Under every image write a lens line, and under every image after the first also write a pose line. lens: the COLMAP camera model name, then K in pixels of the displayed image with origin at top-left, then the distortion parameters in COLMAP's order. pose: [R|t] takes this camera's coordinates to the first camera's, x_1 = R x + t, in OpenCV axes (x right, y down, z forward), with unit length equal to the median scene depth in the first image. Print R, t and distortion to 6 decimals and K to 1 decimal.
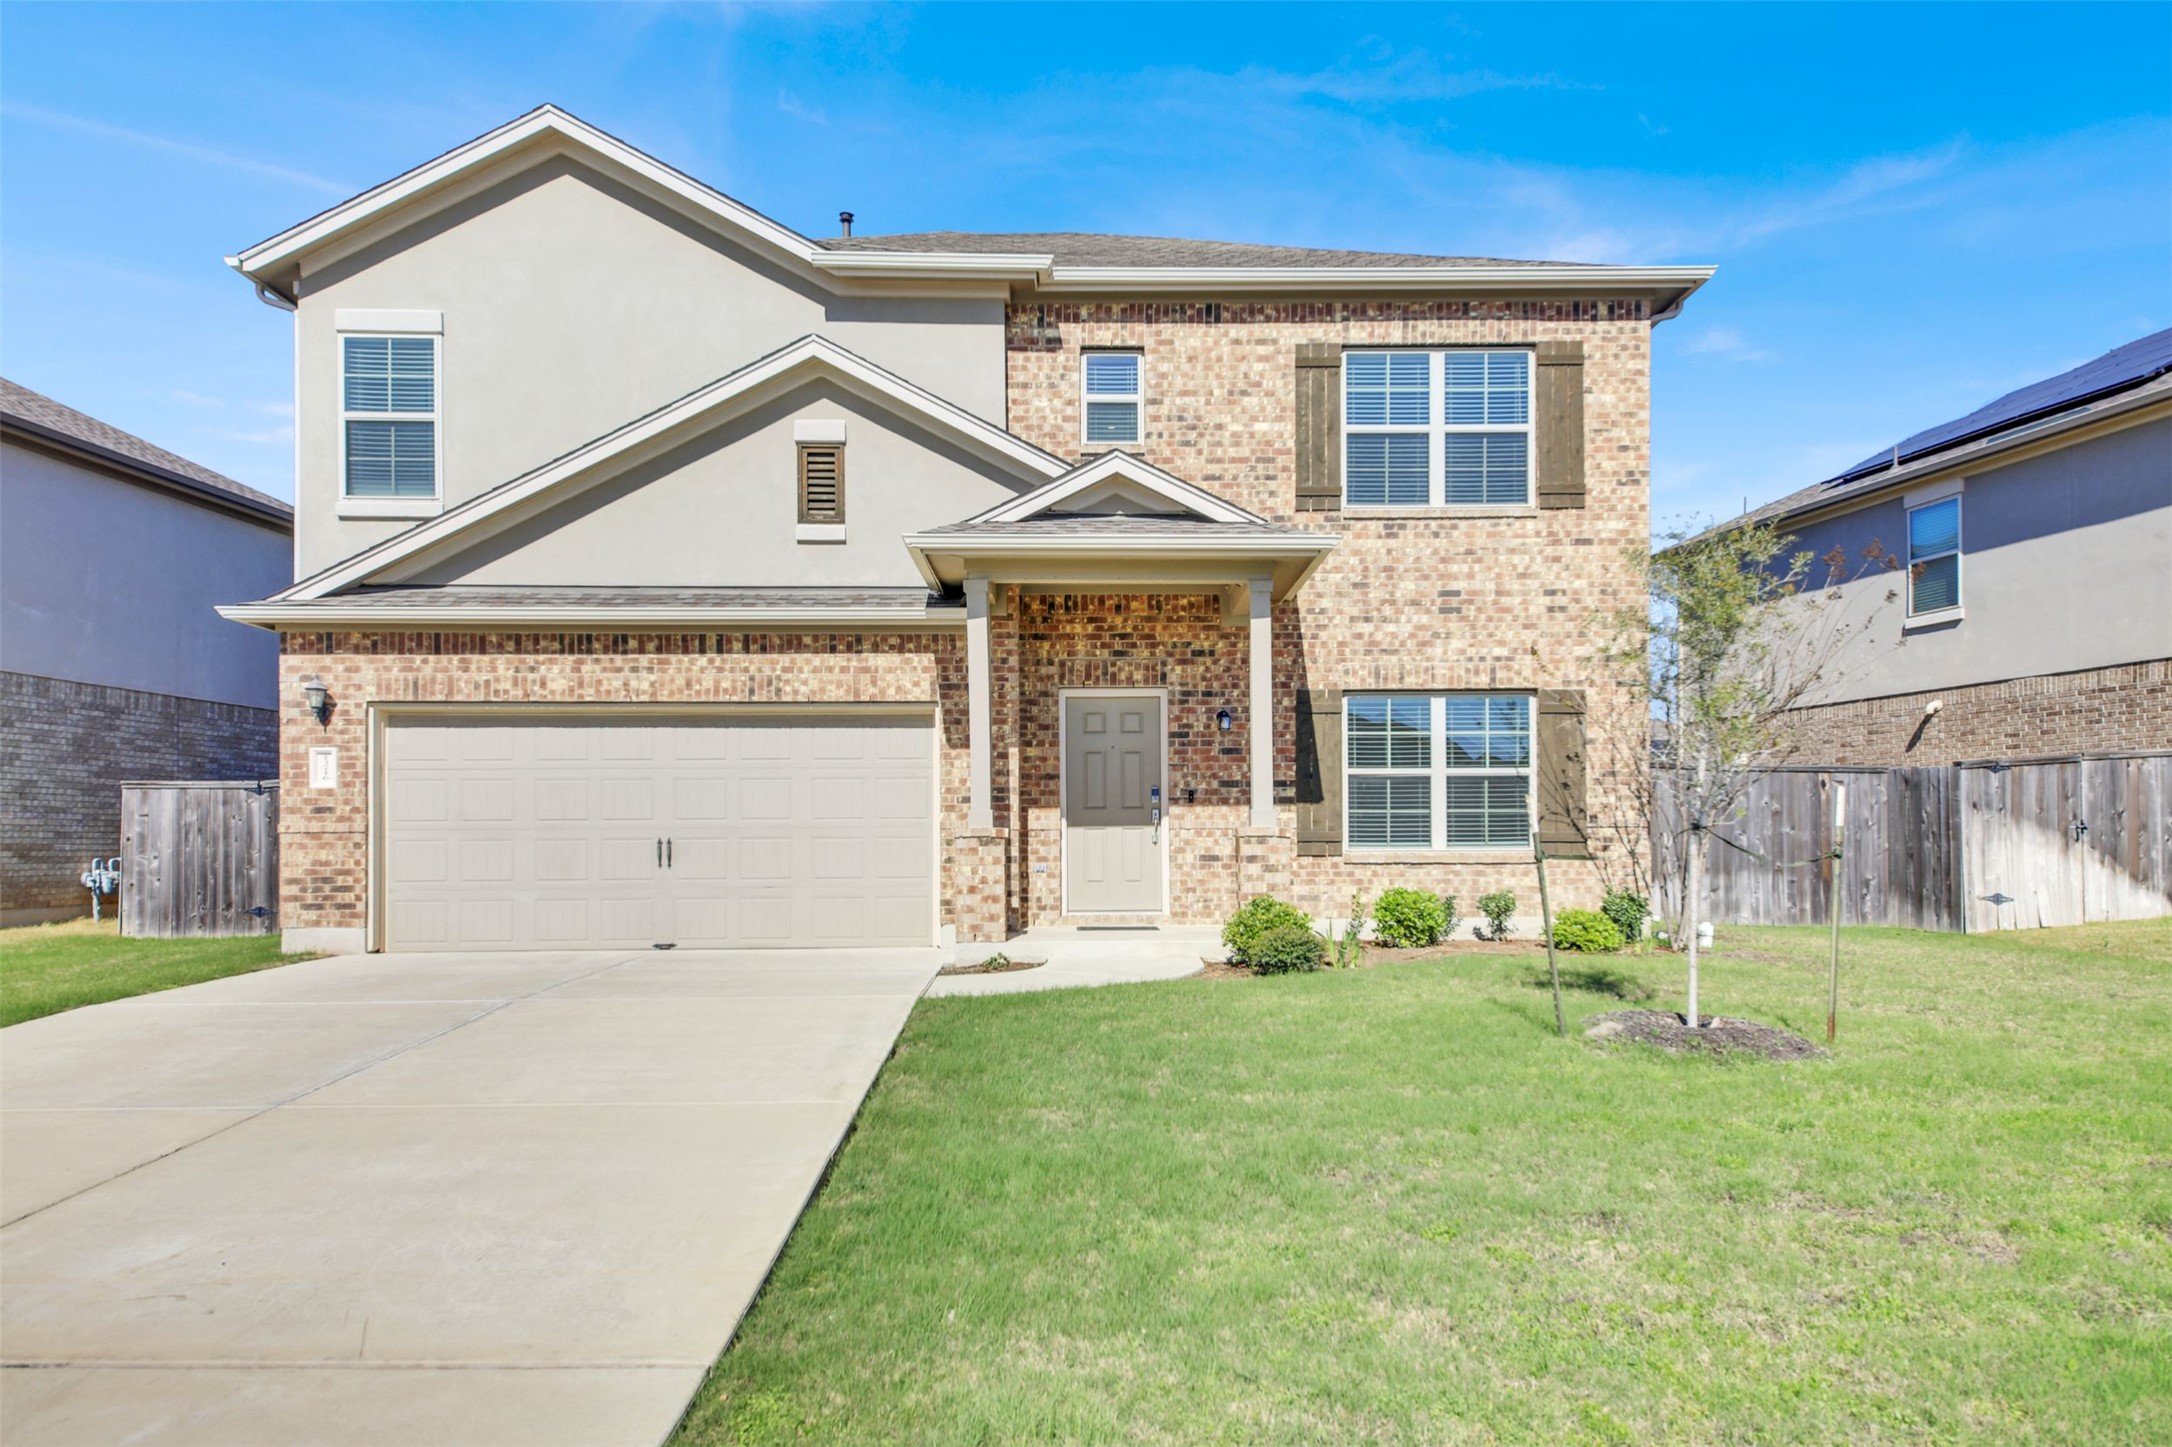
lens RADIAL K [[1379.5, 0, 1090.4], [0, 1379.5, 833.5], [0, 0, 1]] dist [0.028993, 0.009041]
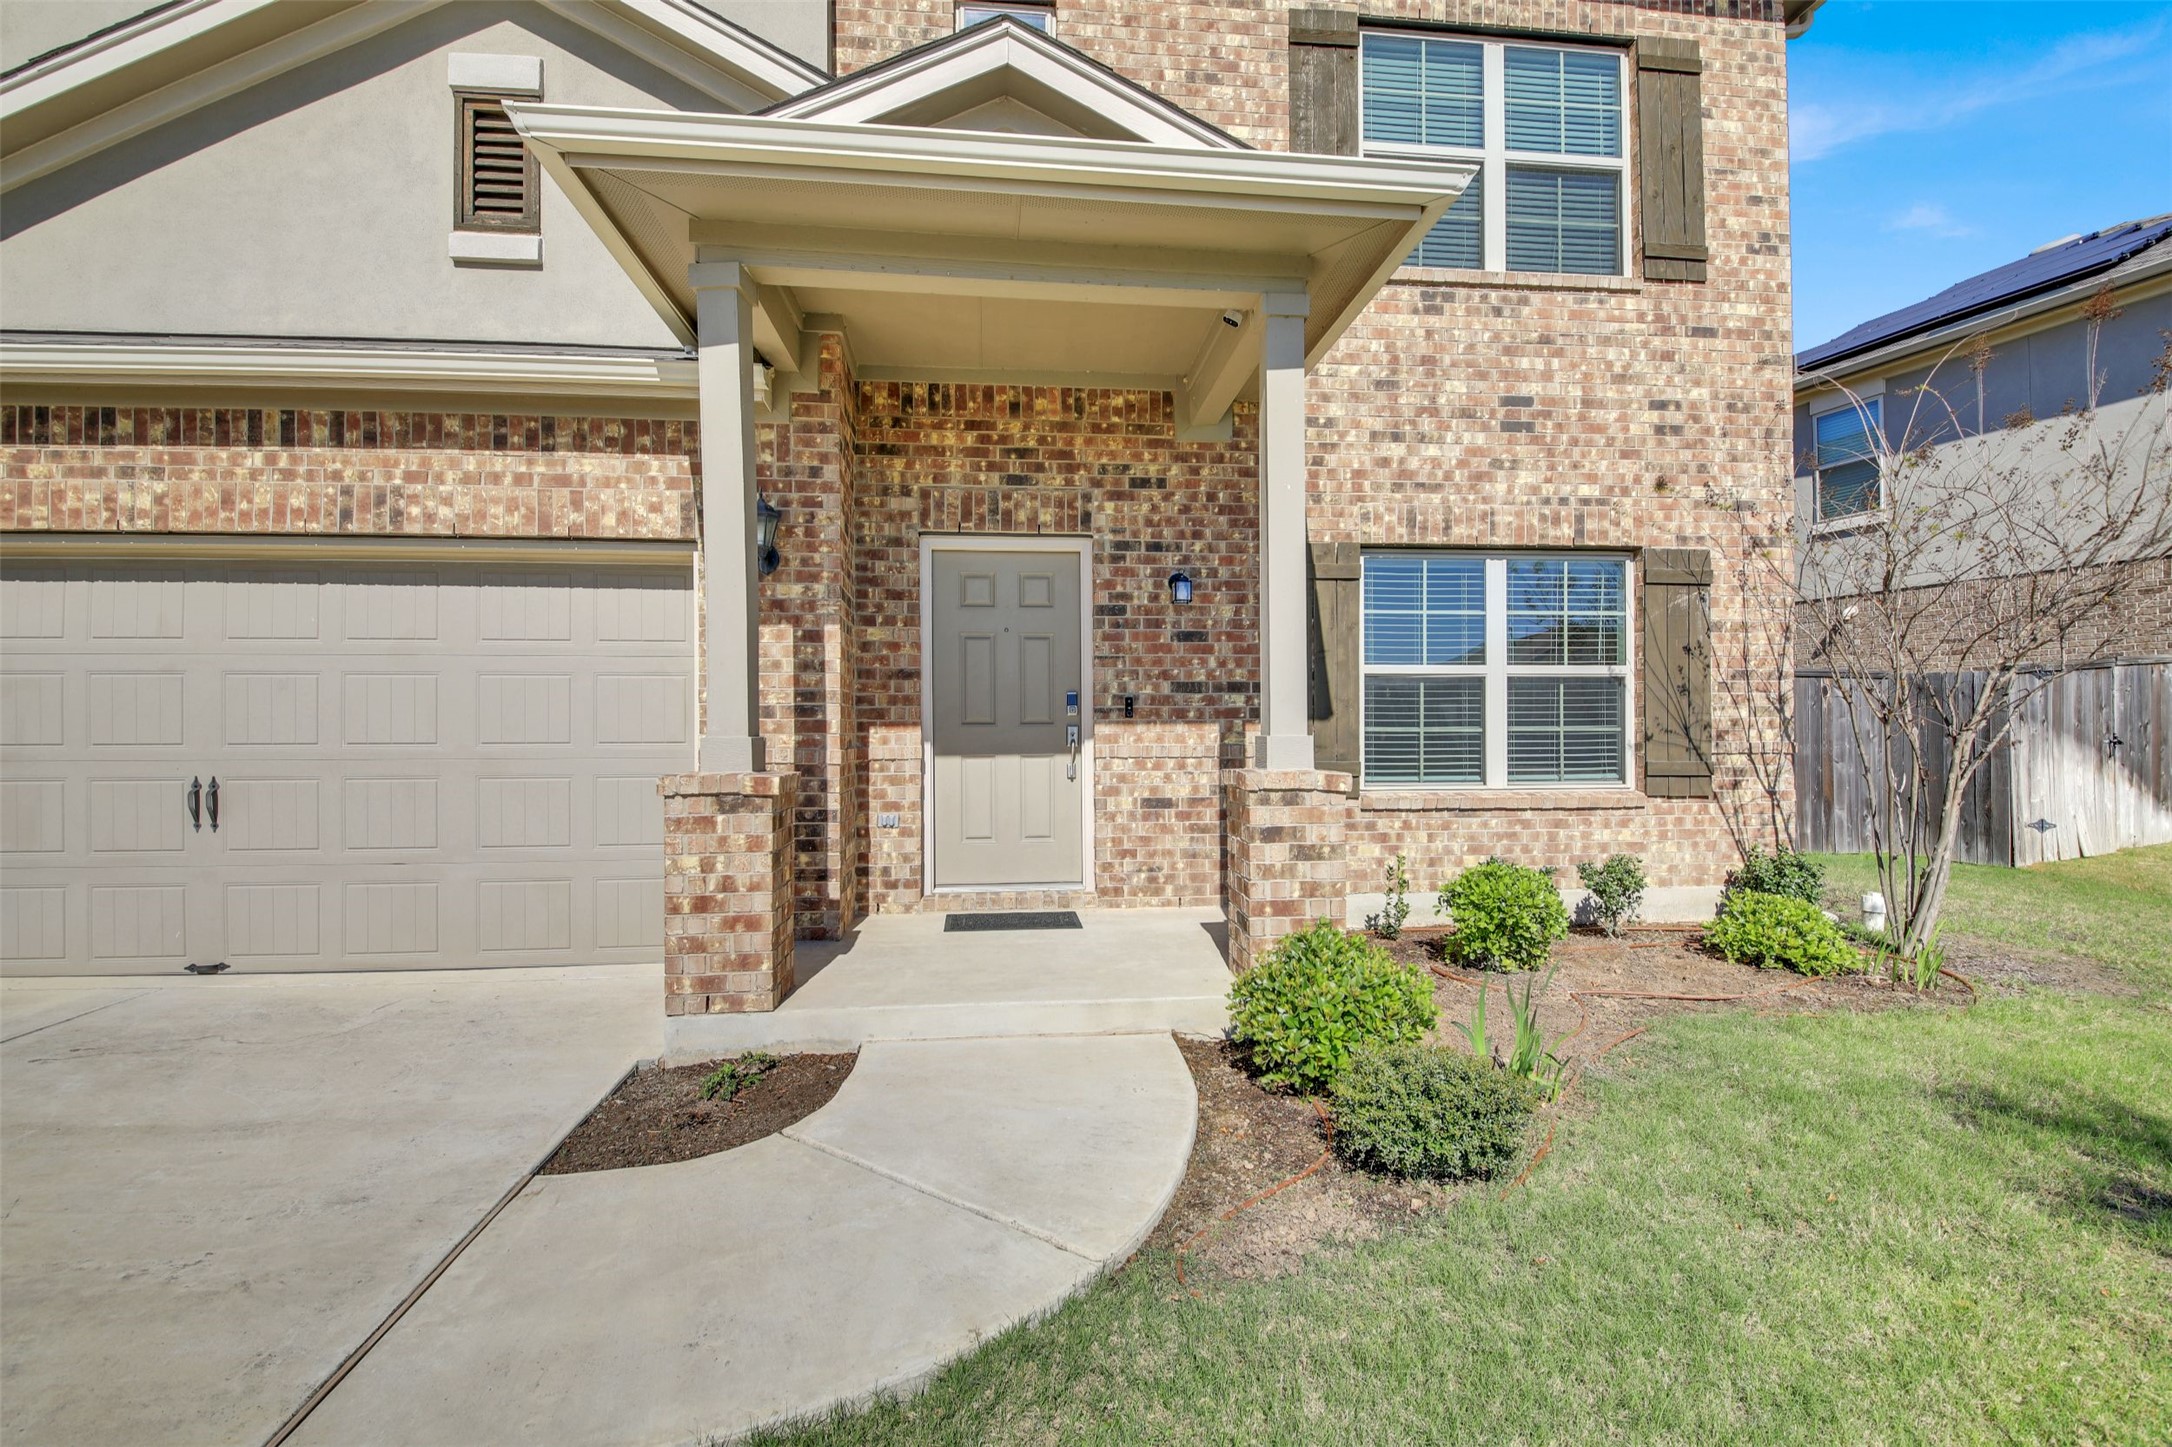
lens RADIAL K [[959.7, 0, 1091.1], [0, 959.7, 727.0], [0, 0, 1]] dist [0.006930, -0.014227]
pose [[0.996123, 0.001698, 0.087961, 0.016744], [-0.002276, 0.999976, 0.006468, -0.020015], [-0.087948, -0.006643, 0.996103, 0.560571]]
